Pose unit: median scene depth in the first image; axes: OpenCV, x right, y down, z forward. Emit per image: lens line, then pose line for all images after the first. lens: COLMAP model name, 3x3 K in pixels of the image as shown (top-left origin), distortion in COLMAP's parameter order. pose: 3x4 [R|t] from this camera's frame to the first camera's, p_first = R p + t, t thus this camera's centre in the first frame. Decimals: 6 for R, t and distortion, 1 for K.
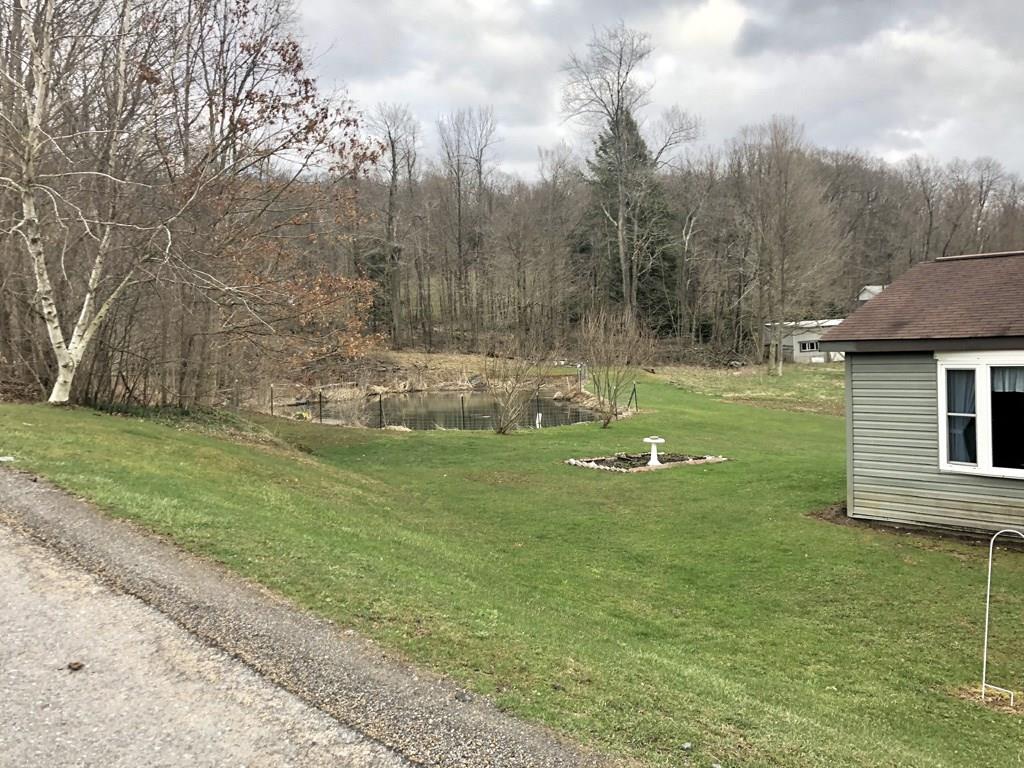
lens RADIAL K [[841.7, 0, 509.9], [0, 841.7, 375.4], [0, 0, 1]] dist [0.014757, -0.013546]
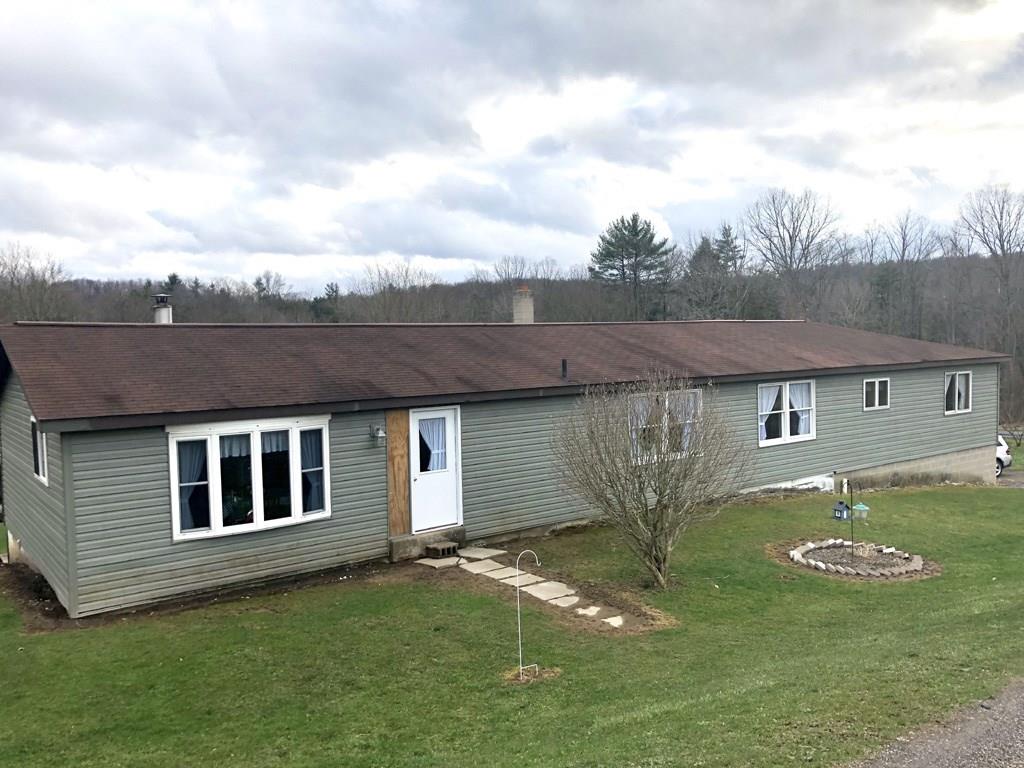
lens RADIAL K [[841.7, 0, 509.9], [0, 841.7, 375.4], [0, 0, 1]] dist [0.014757, -0.013546]
pose [[0.098195, -0.001528, 0.995166, -0.464088], [0.054181, 0.998524, -0.003813, -0.061741], [-0.993691, 0.054294, 0.098133, 0.487020]]
